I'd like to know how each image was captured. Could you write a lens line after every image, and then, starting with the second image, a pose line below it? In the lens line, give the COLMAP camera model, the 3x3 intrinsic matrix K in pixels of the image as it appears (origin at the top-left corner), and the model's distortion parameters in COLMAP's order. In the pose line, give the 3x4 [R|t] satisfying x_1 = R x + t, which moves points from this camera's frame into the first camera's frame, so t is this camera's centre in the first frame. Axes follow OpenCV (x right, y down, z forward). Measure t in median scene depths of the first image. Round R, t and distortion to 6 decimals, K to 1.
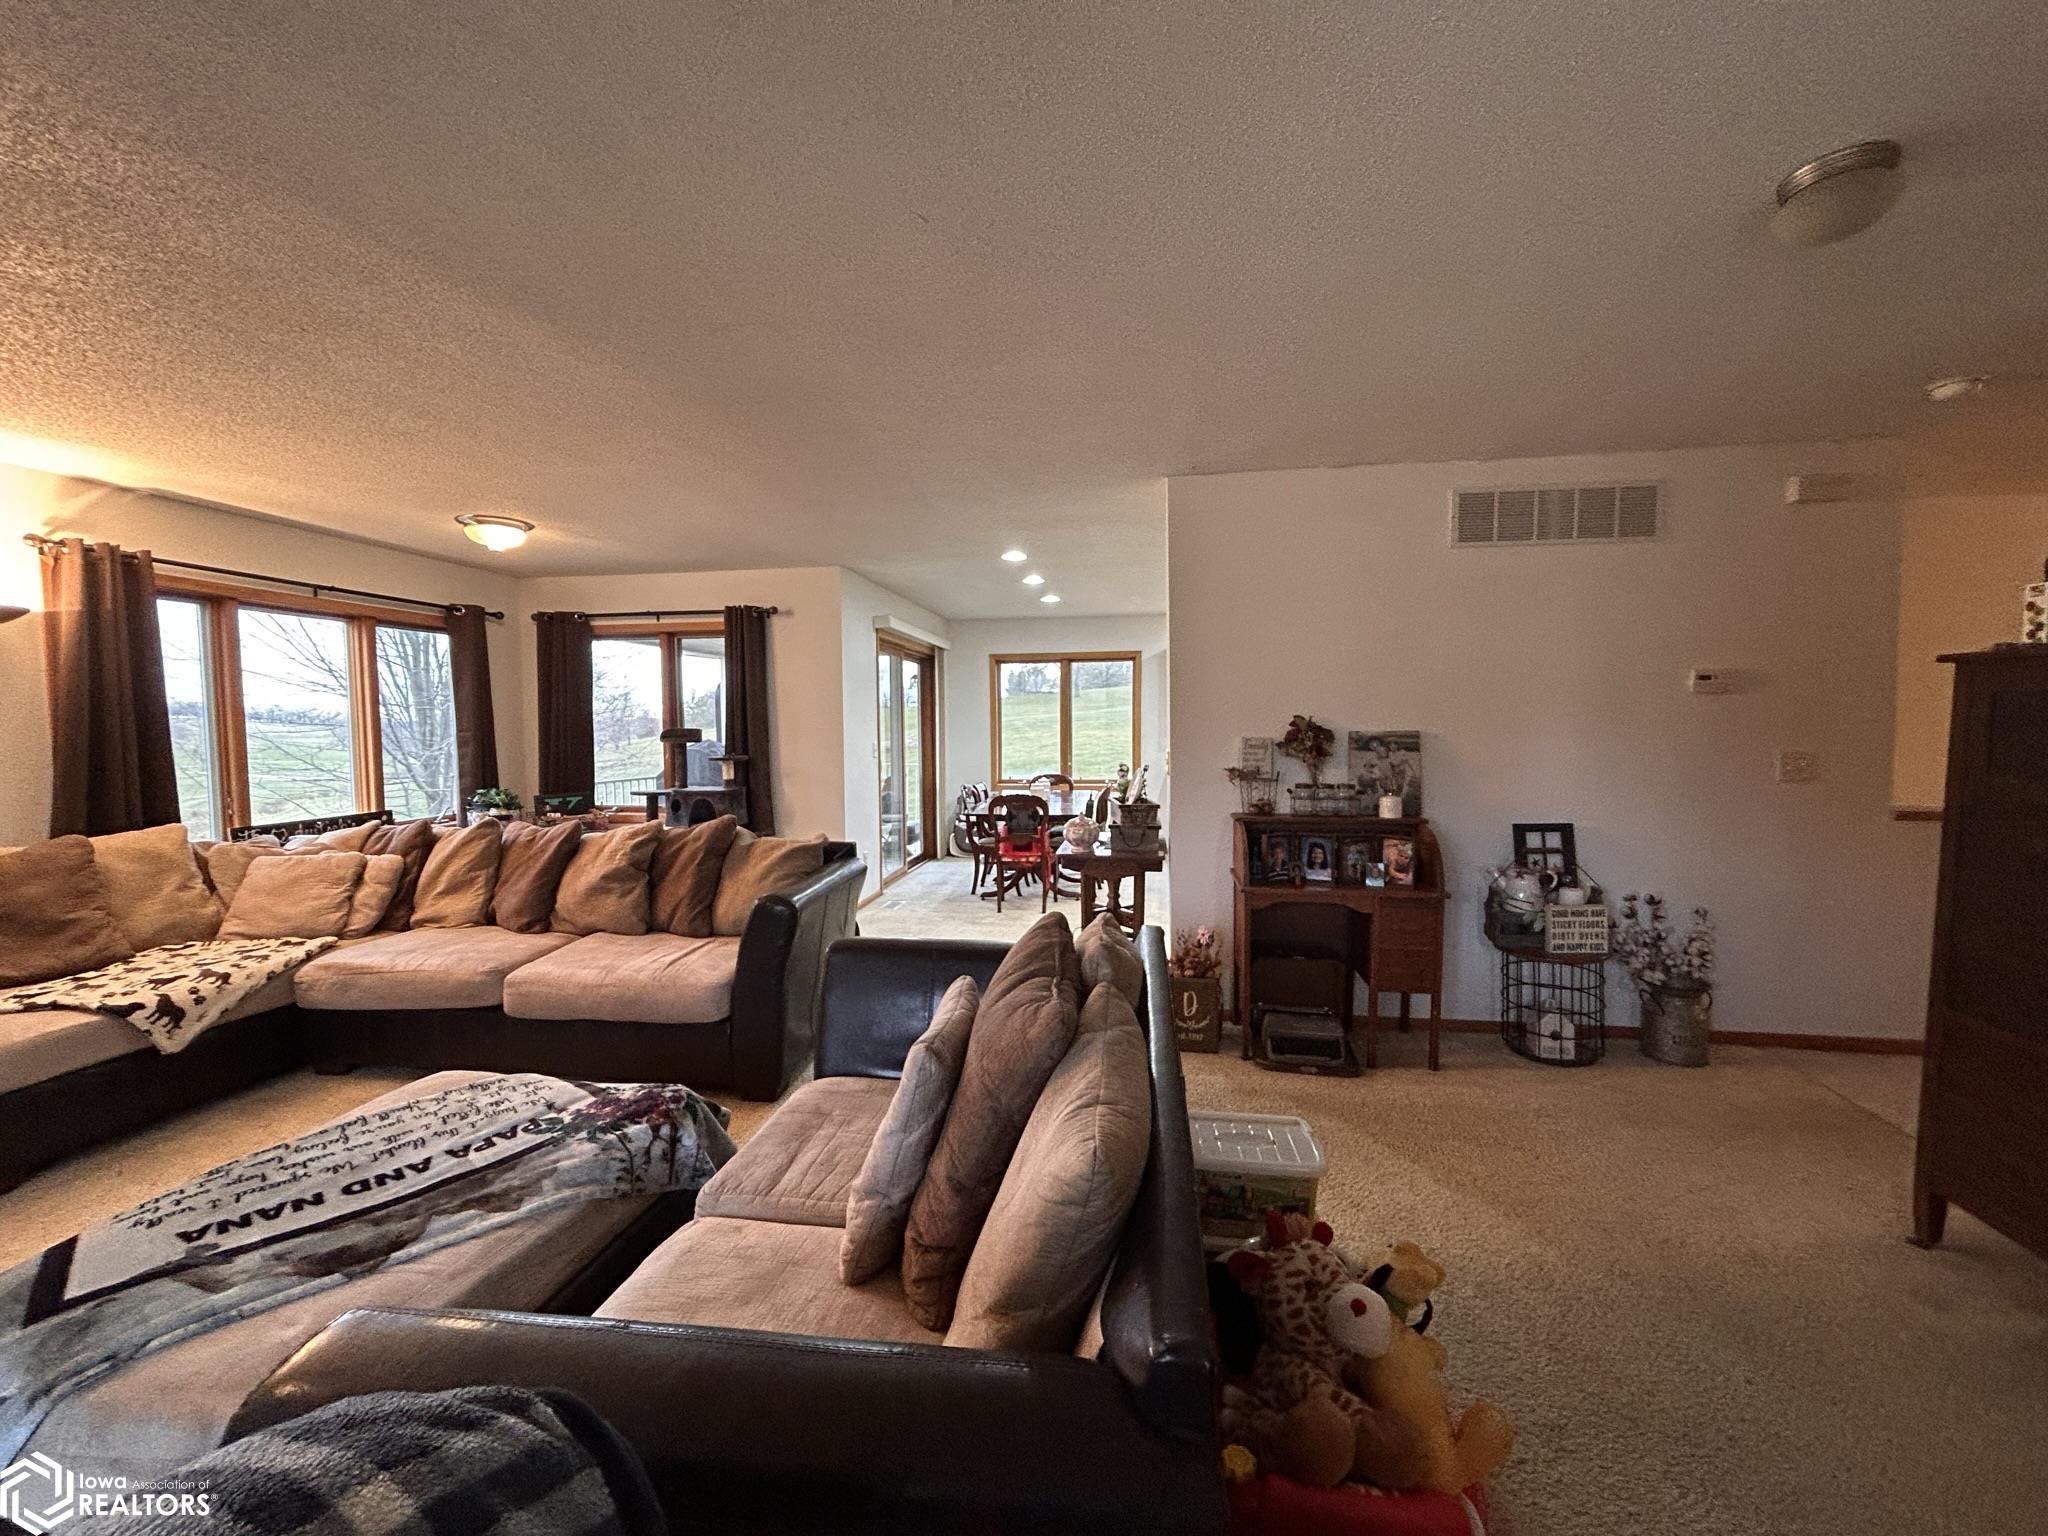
lens RADIAL K [[826.8, 0, 1020.3], [0, 826.8, 764.9], [0, 0, 1]] dist [-0.007502, 0.000242]
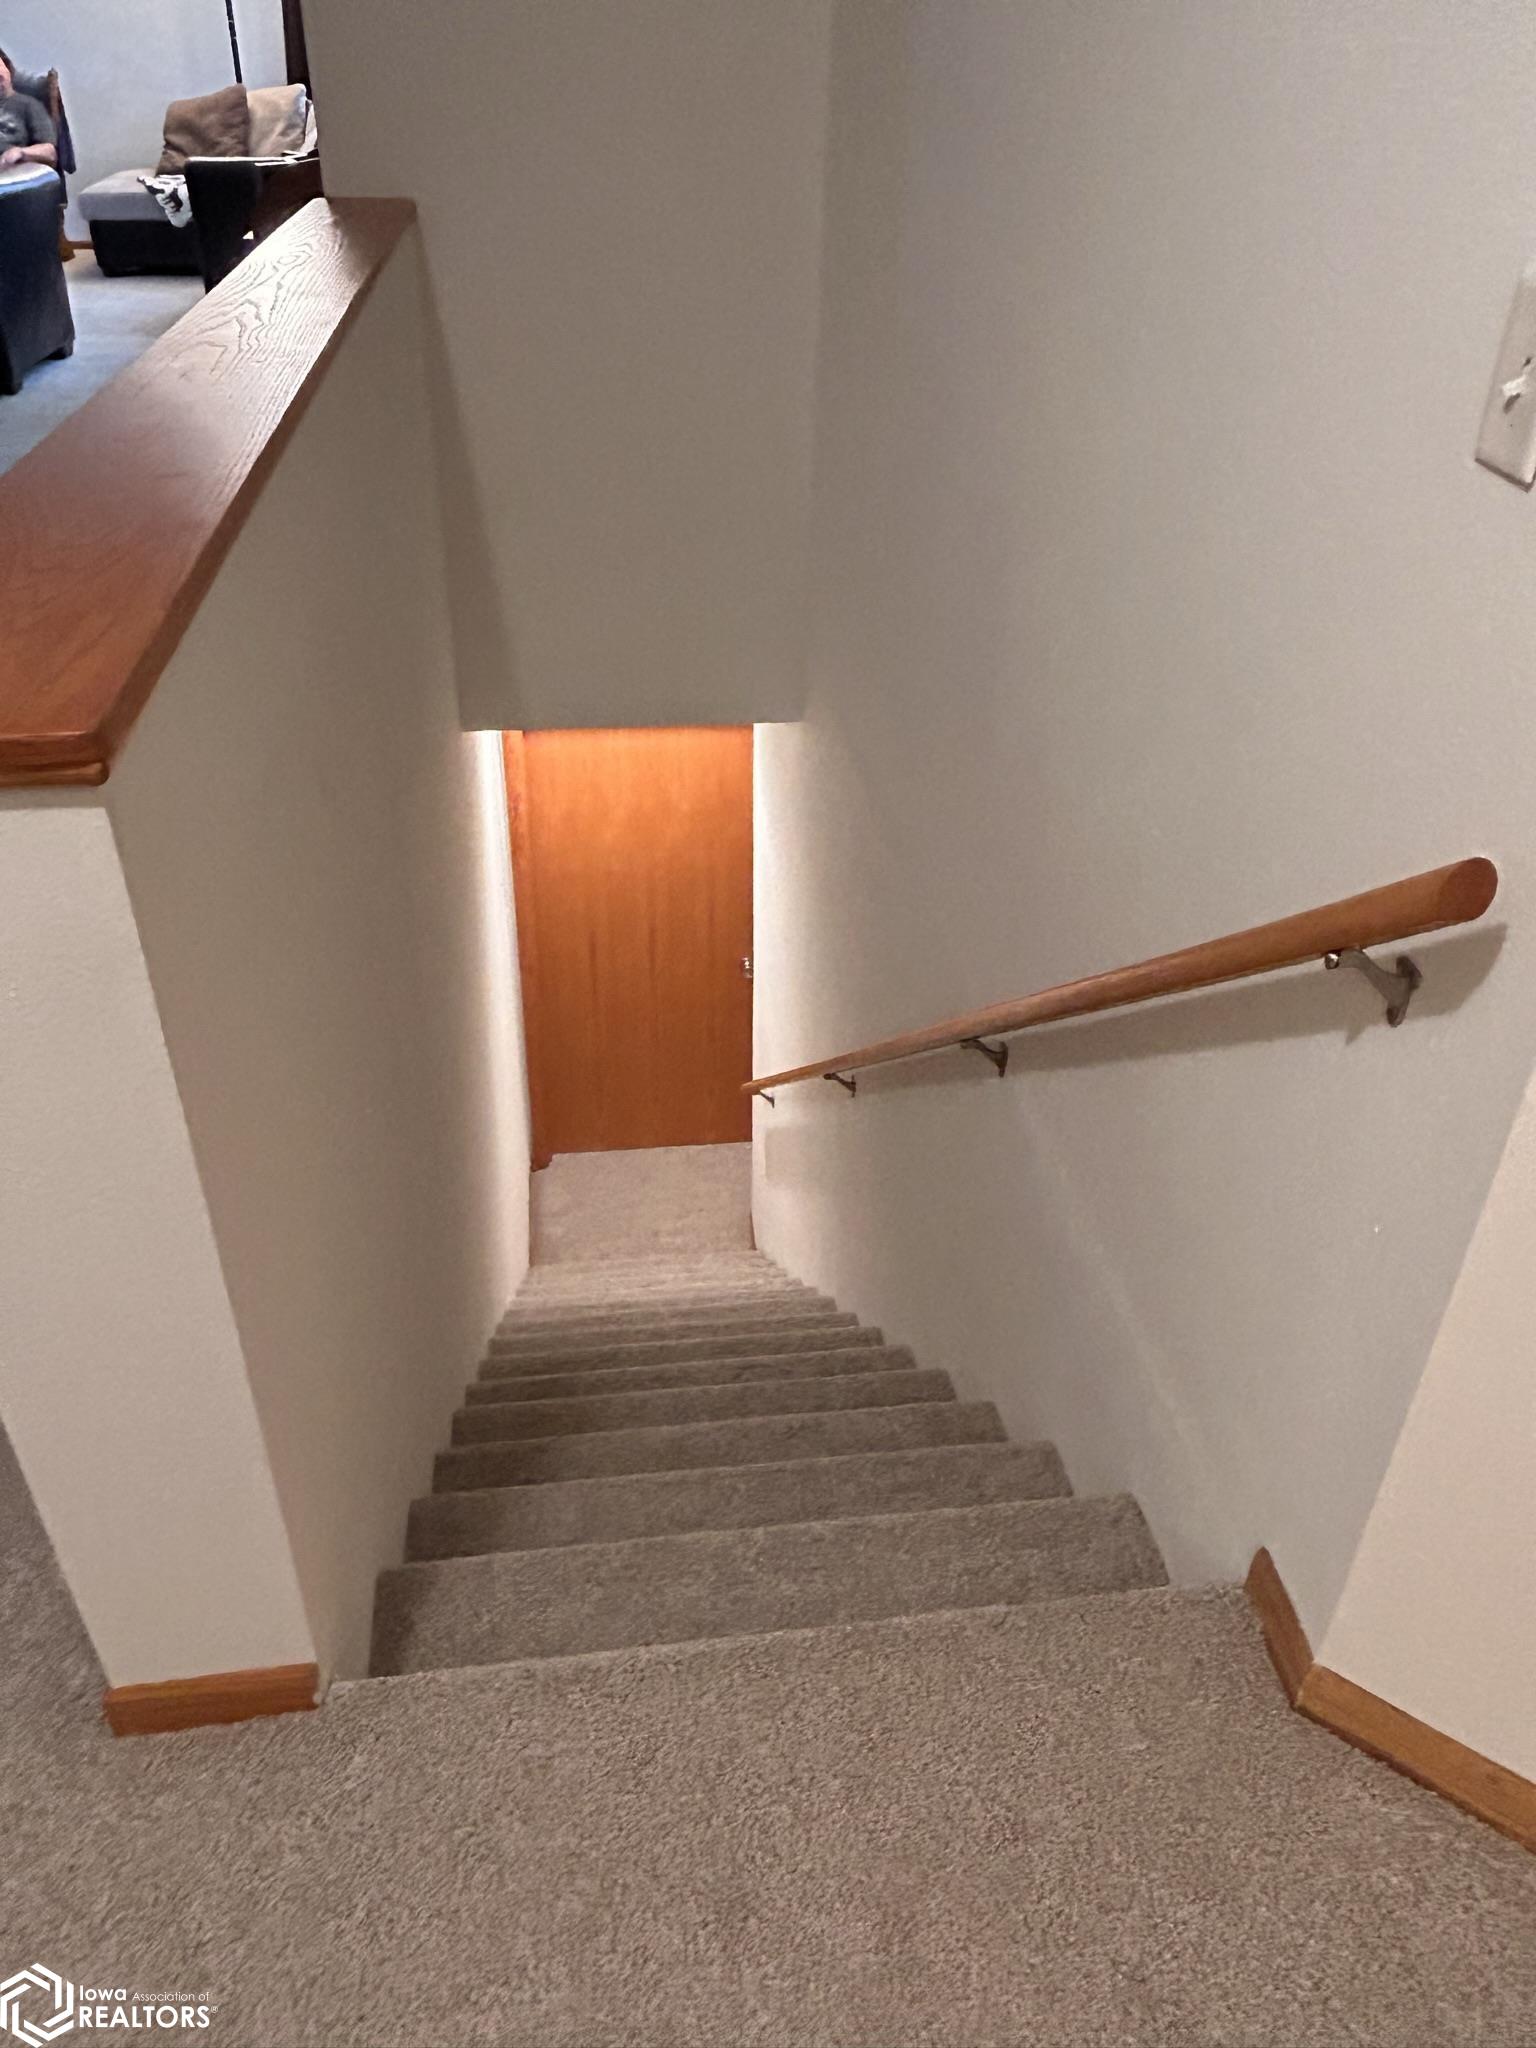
lens RADIAL K [[1515.9, 0, 770.2], [0, 1515.9, 1020.0], [0, 0, 1]] dist [-0.004269, -0.003978]
pose [[0.282015, 0.545663, -0.789125, 2.209239], [-0.078723, 0.832899, 0.547798, -0.079148], [0.956175, -0.092365, 0.277847, 0.936744]]
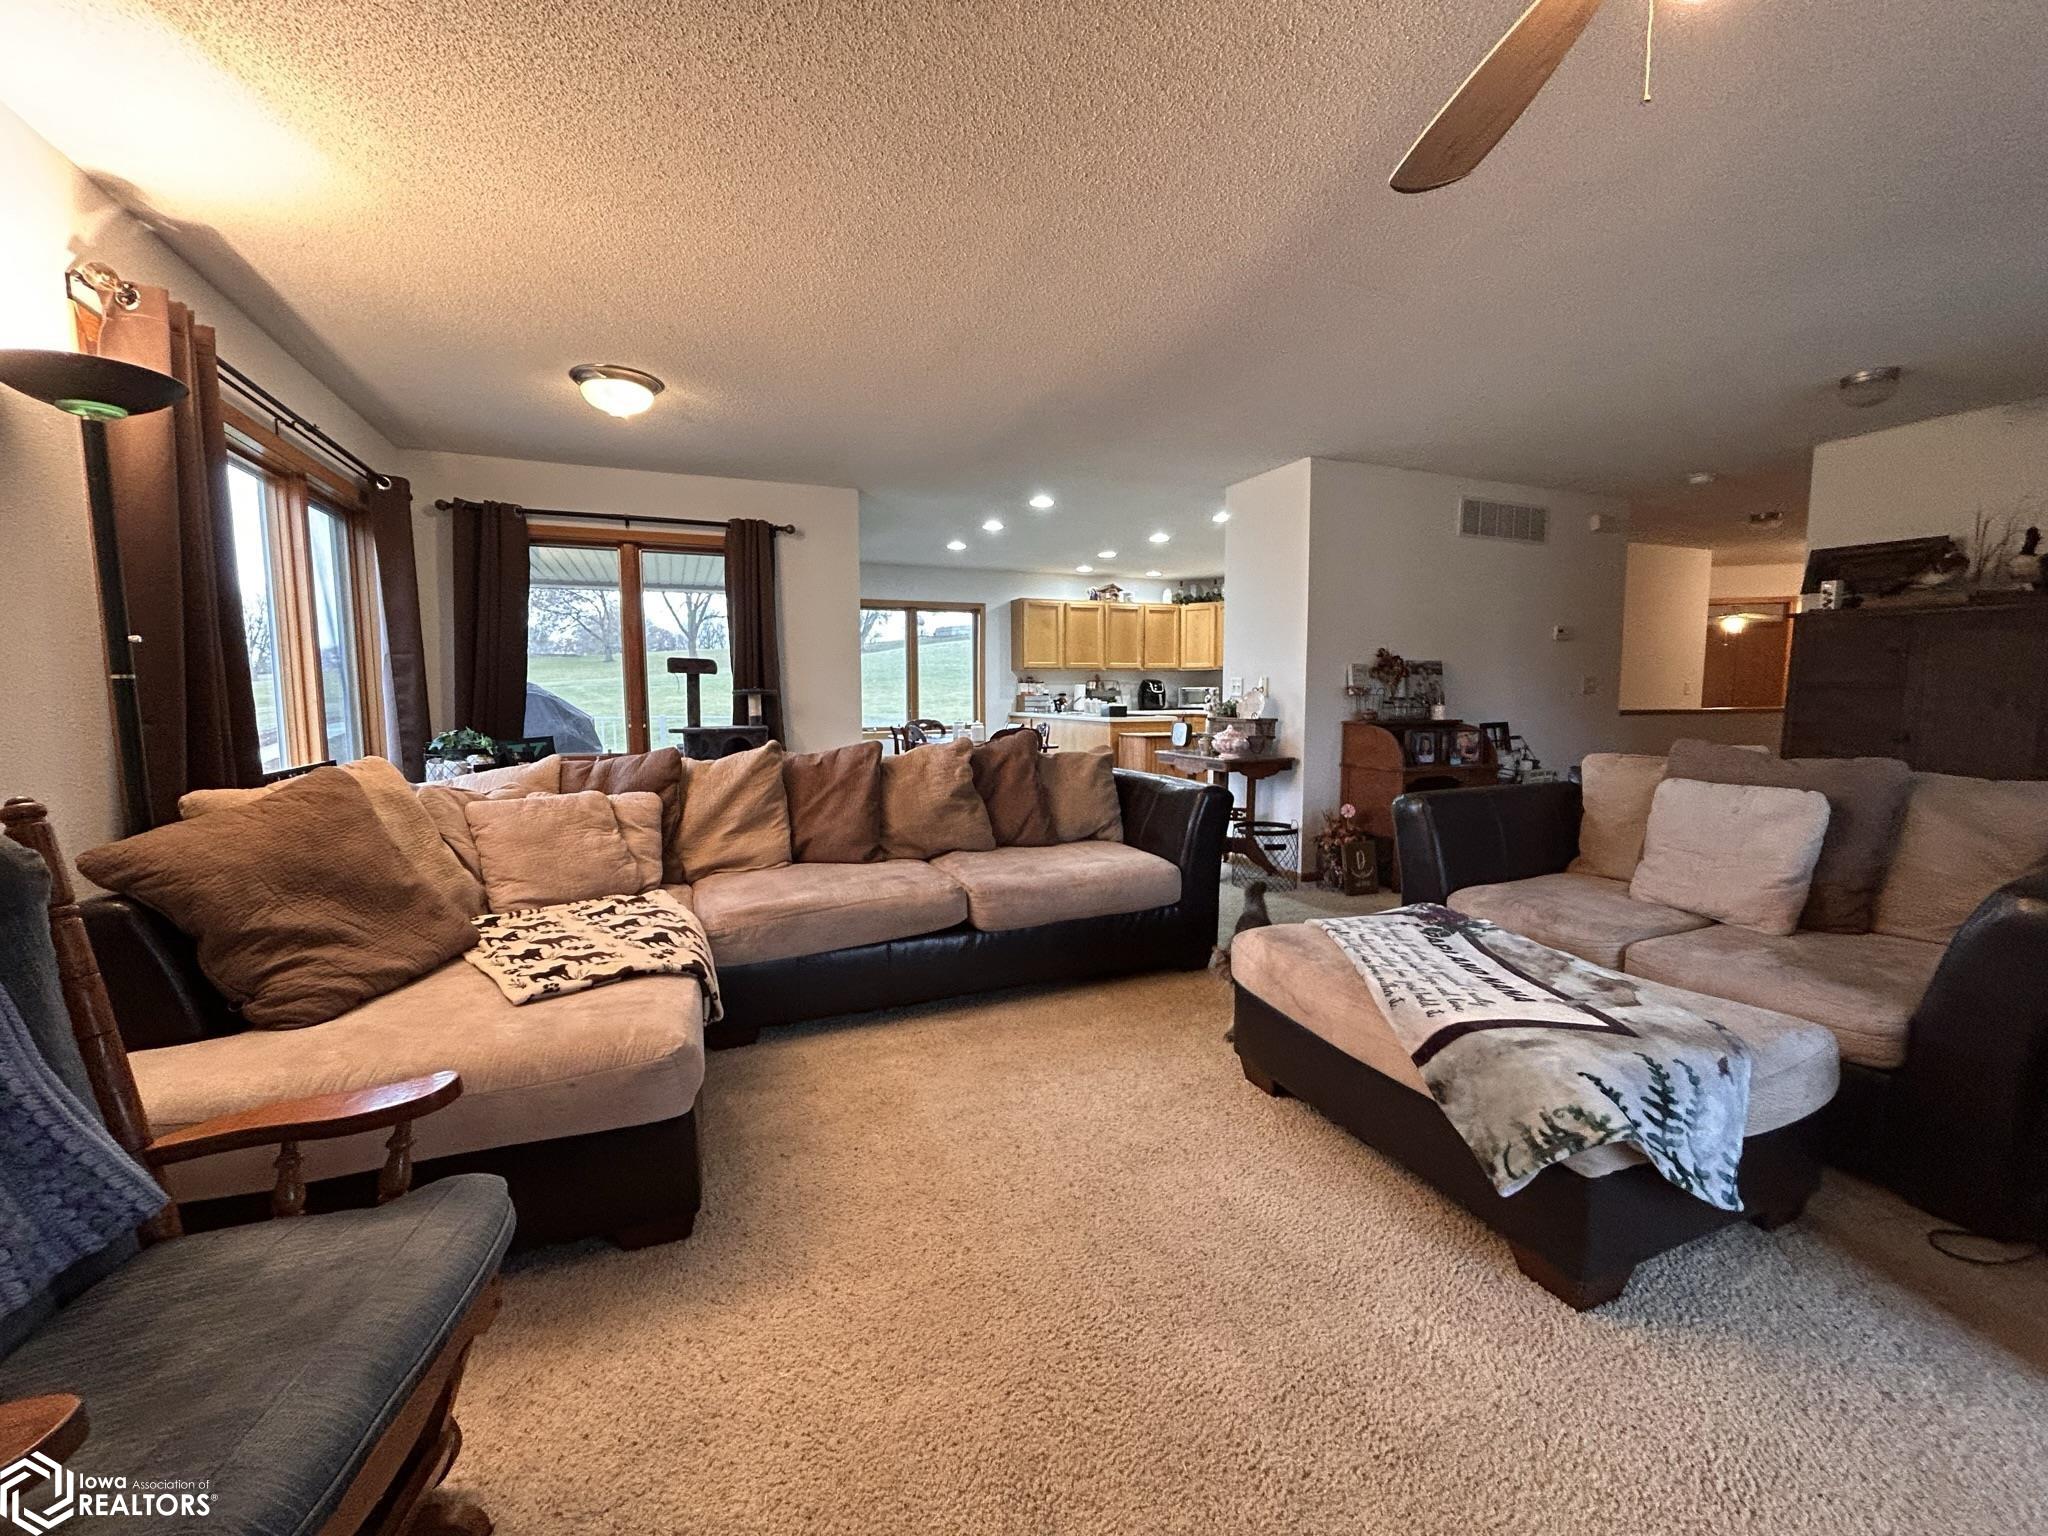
lens RADIAL K [[826.8, 0, 1030.2], [0, 826.8, 762.4], [0, 0, 1]] dist [-0.007502, 0.000242]
pose [[0.848577, -0.041423, 0.527448, -0.957306], [0.024629, 0.998942, 0.038827, 0.066765], [-0.528498, -0.019957, 0.848700, 0.151010]]
